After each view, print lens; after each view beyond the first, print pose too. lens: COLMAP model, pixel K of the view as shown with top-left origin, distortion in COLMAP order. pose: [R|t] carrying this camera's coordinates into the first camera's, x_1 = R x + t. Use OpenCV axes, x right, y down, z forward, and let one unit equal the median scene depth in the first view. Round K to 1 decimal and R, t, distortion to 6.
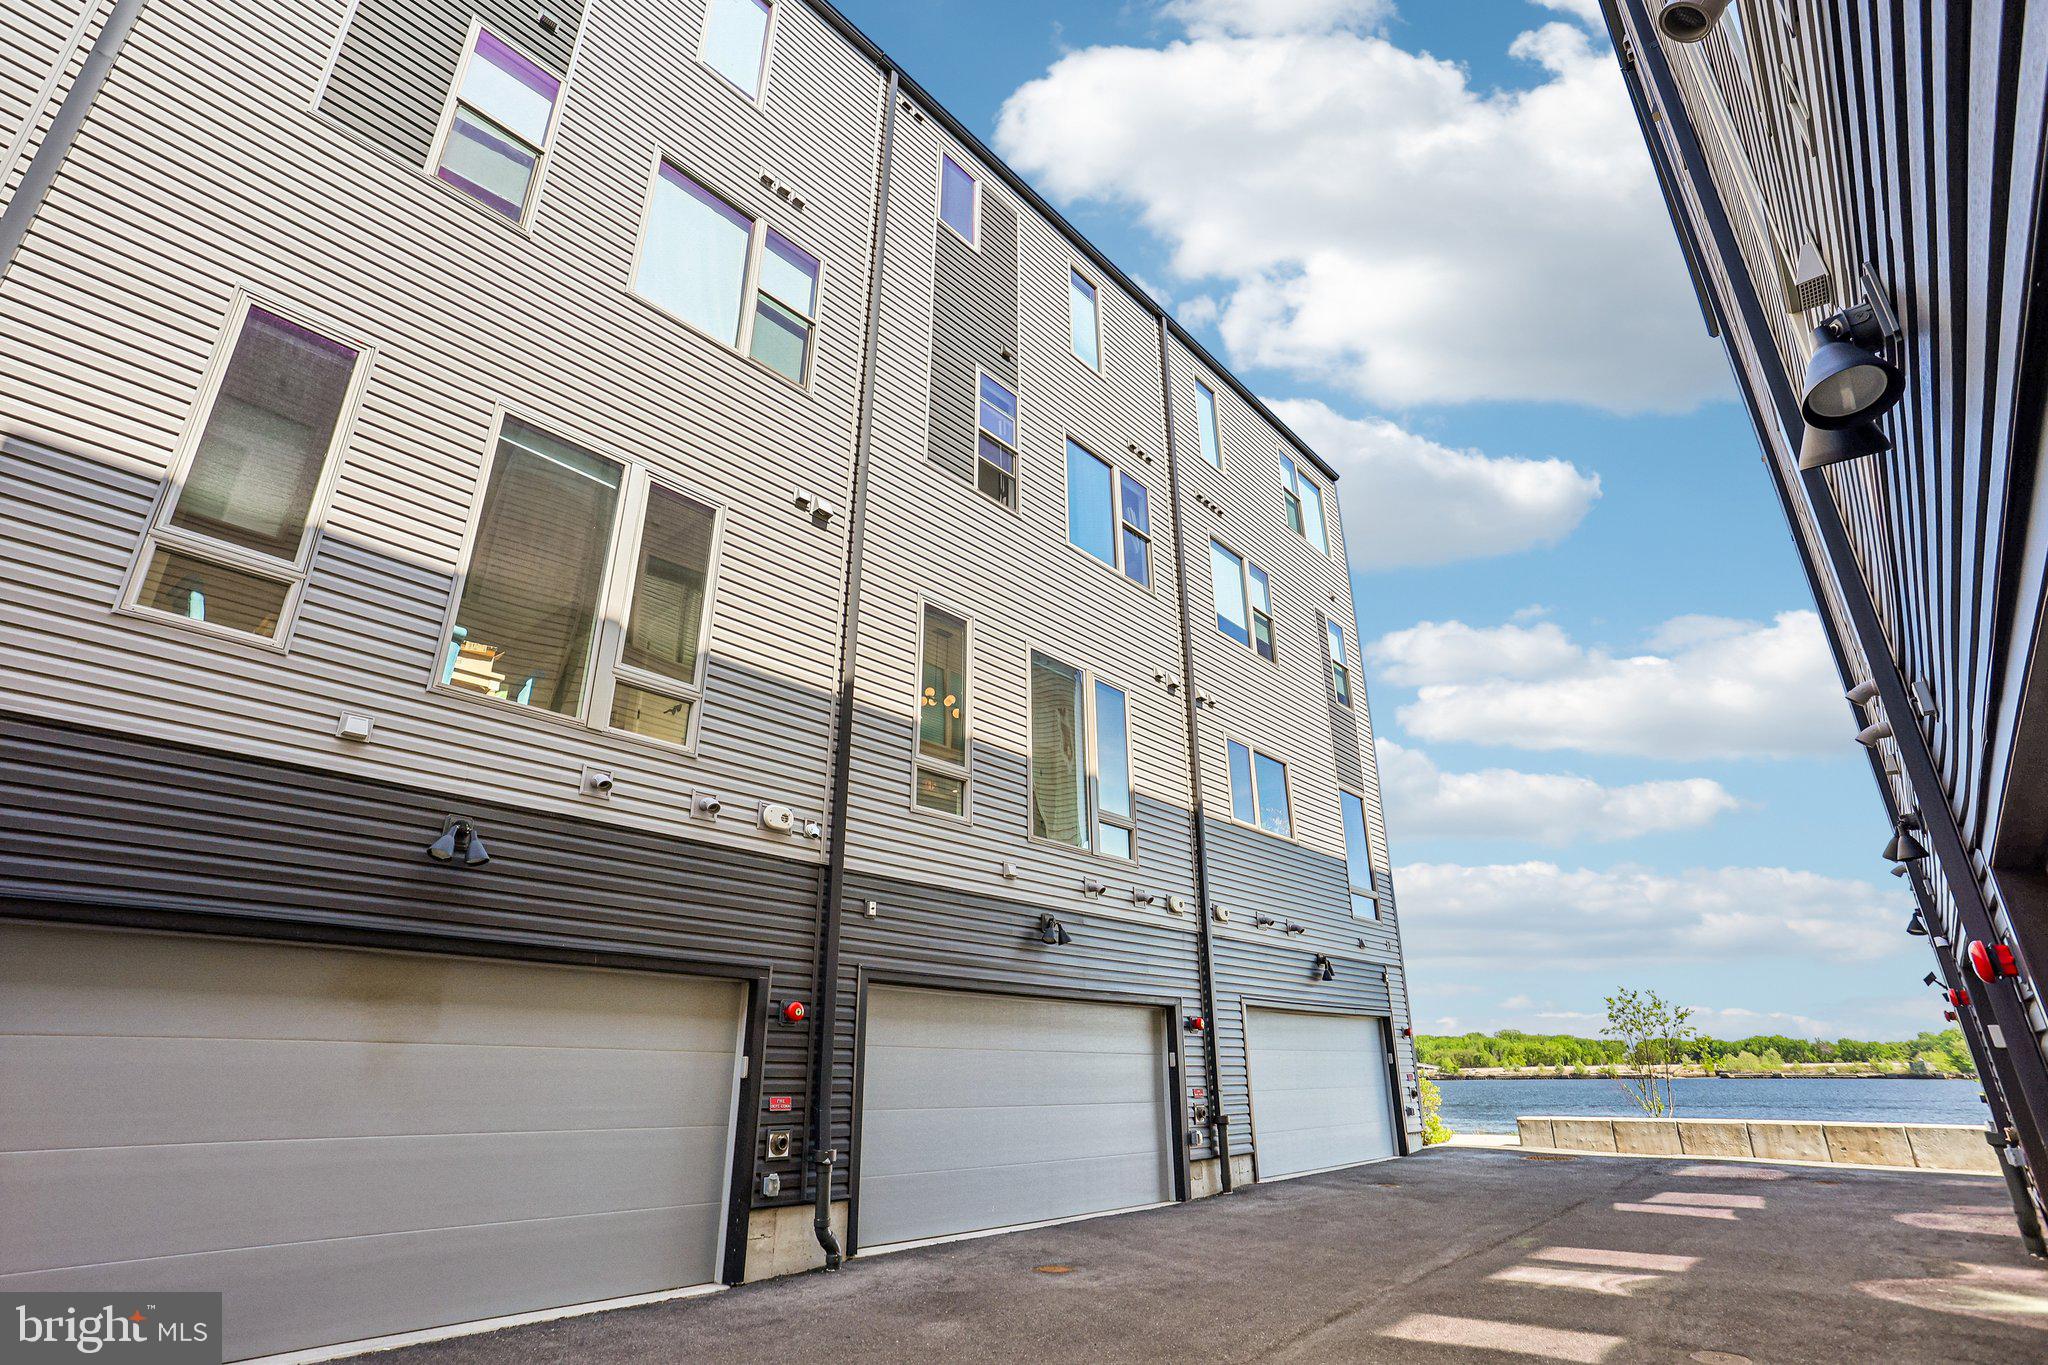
lens RADIAL K [[995.7, 0, 1003.7], [0, 995.7, 662.0], [0, 0, 1]] dist [-0.057279, 0.030351]
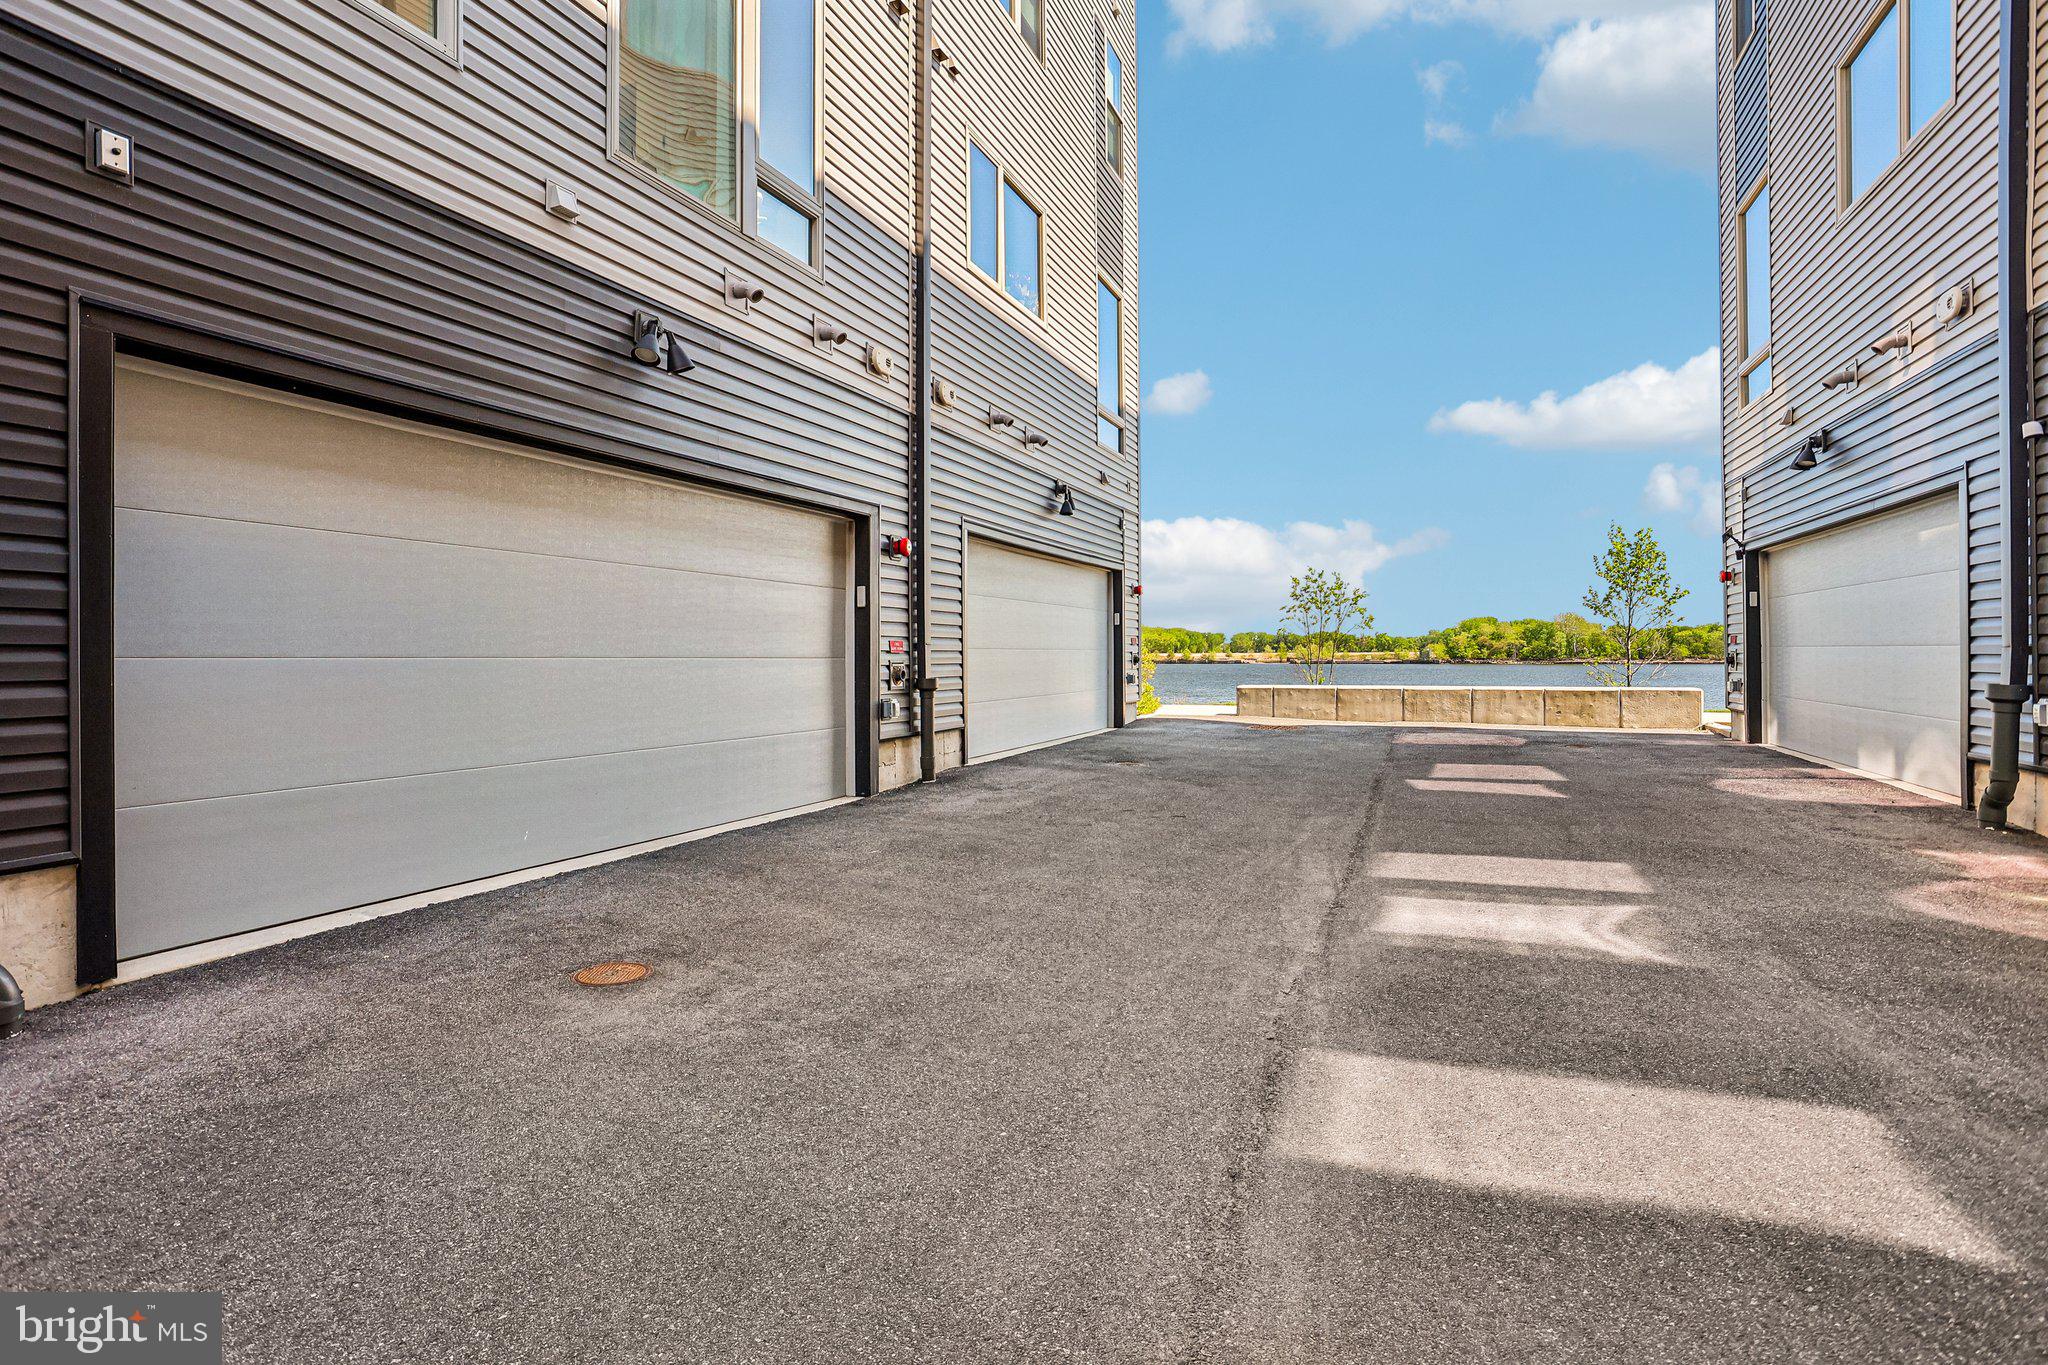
lens RADIAL K [[995.7, 0, 1003.7], [0, 995.7, 662.0], [0, 0, 1]] dist [-0.057279, 0.030351]
pose [[0.946628, -0.003737, 0.322306, 0.048755], [-0.121946, 0.921457, 0.368844, 0.186178], [-0.298370, -0.388462, 0.871821, 0.379139]]
